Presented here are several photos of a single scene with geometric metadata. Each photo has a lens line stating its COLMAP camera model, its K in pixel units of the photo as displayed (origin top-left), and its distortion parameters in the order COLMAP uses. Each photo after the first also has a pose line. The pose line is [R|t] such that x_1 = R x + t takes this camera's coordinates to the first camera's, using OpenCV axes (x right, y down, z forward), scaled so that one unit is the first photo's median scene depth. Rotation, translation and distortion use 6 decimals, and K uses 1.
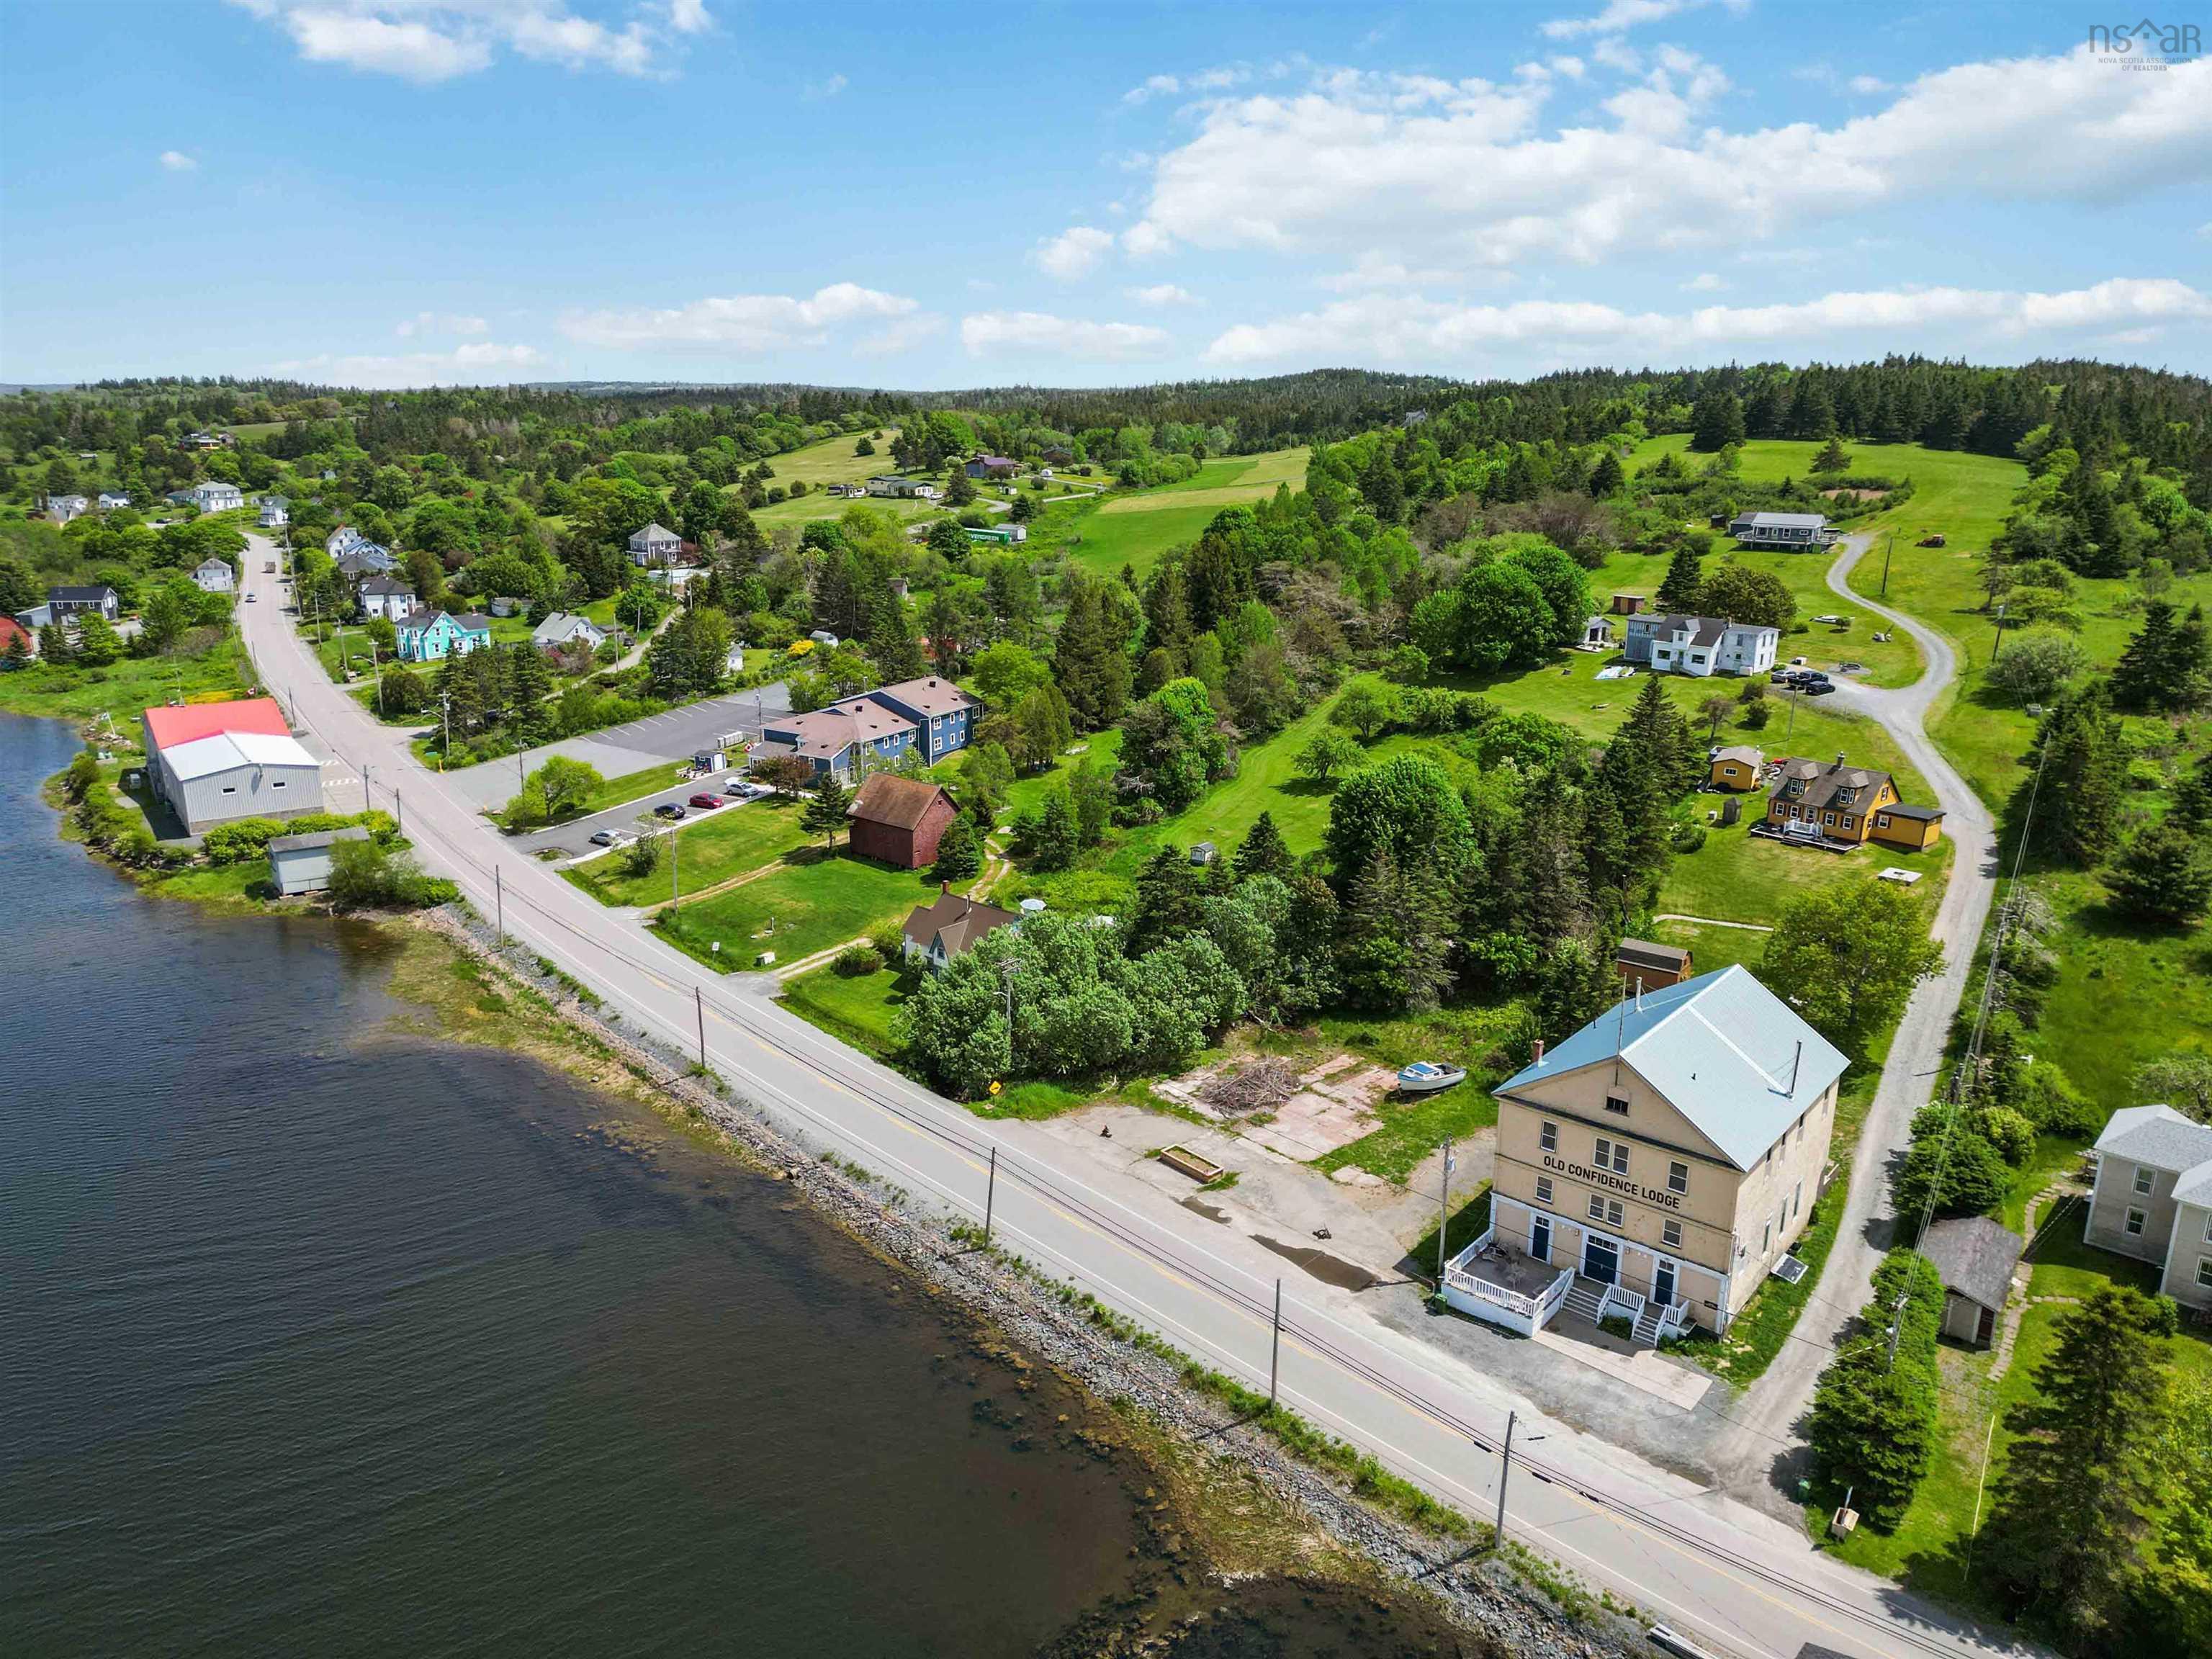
lens RADIAL K [[1540.8, 0, 1099.7], [0, 1540.8, 834.3], [0, 0, 1]] dist [0.088135, -0.096889]
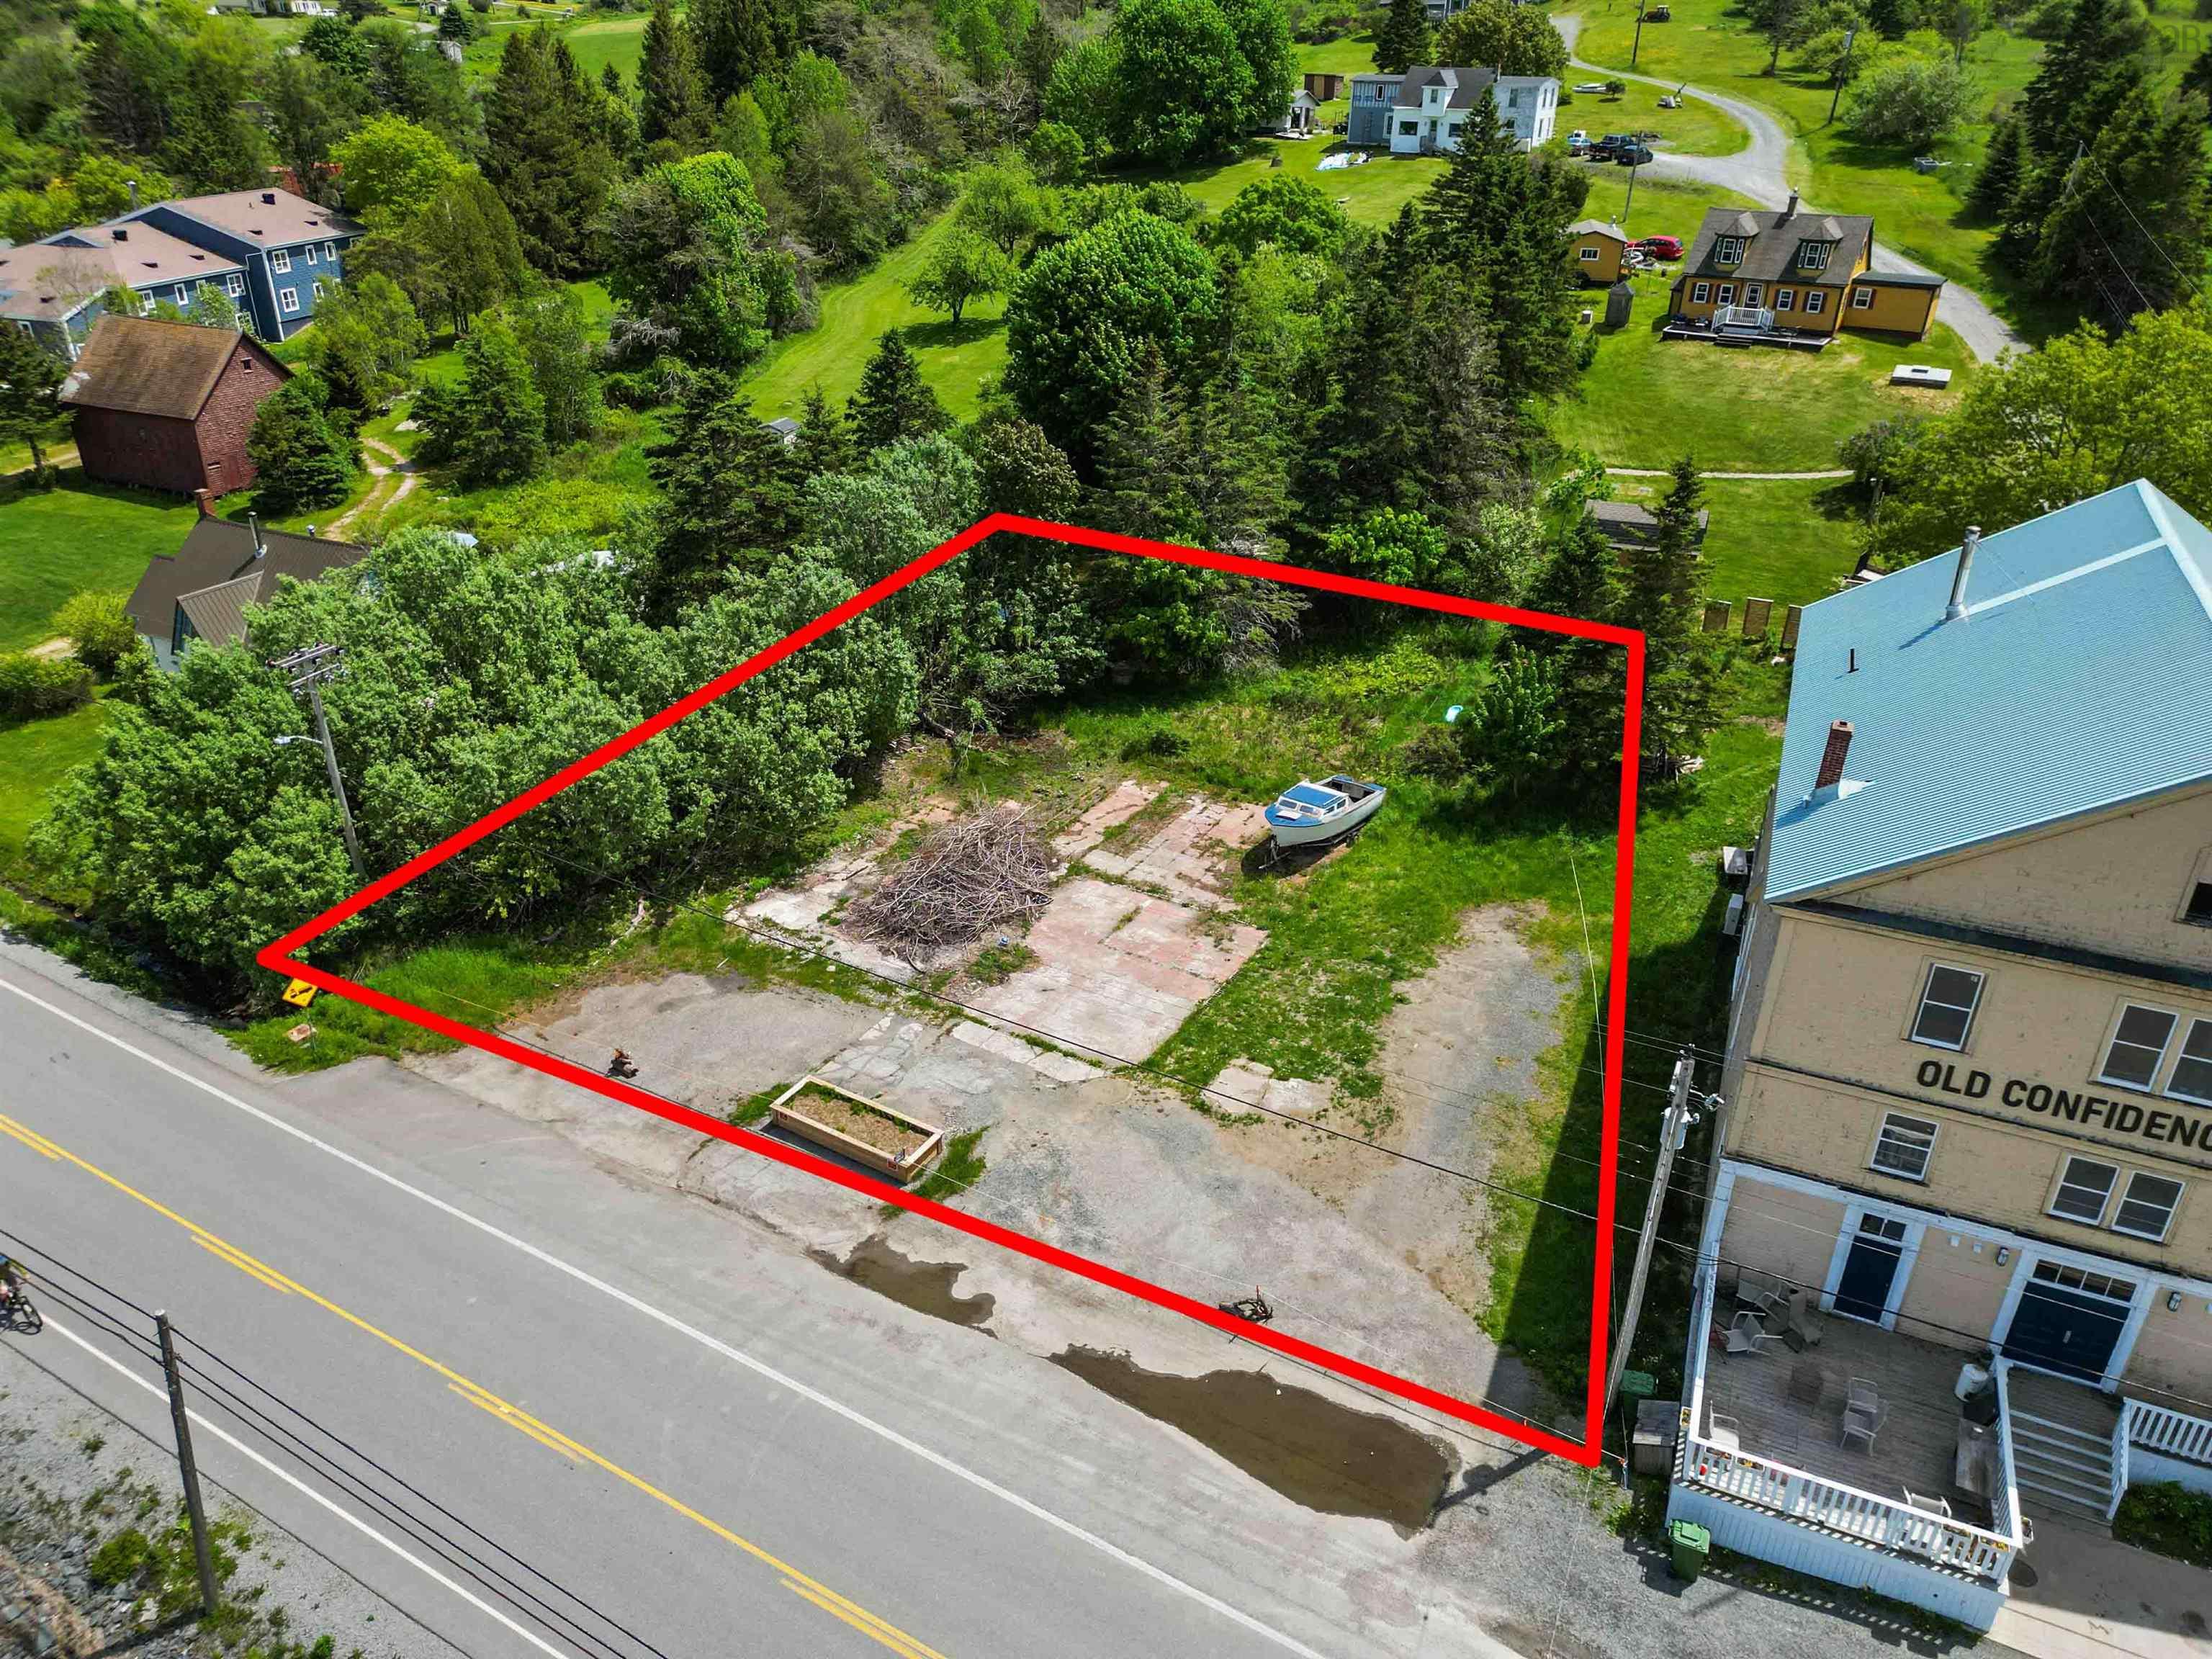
lens RADIAL K [[1548.0, 0, 1098.5], [0, 1548.0, 823.5], [0, 0, 1]] dist [0.084394, -0.085997]
pose [[0.960400, -0.123270, 0.249873, 0.025826], [0.070724, 0.975289, 0.209309, 0.053604], [-0.269500, -0.183348, 0.945385, 0.546625]]
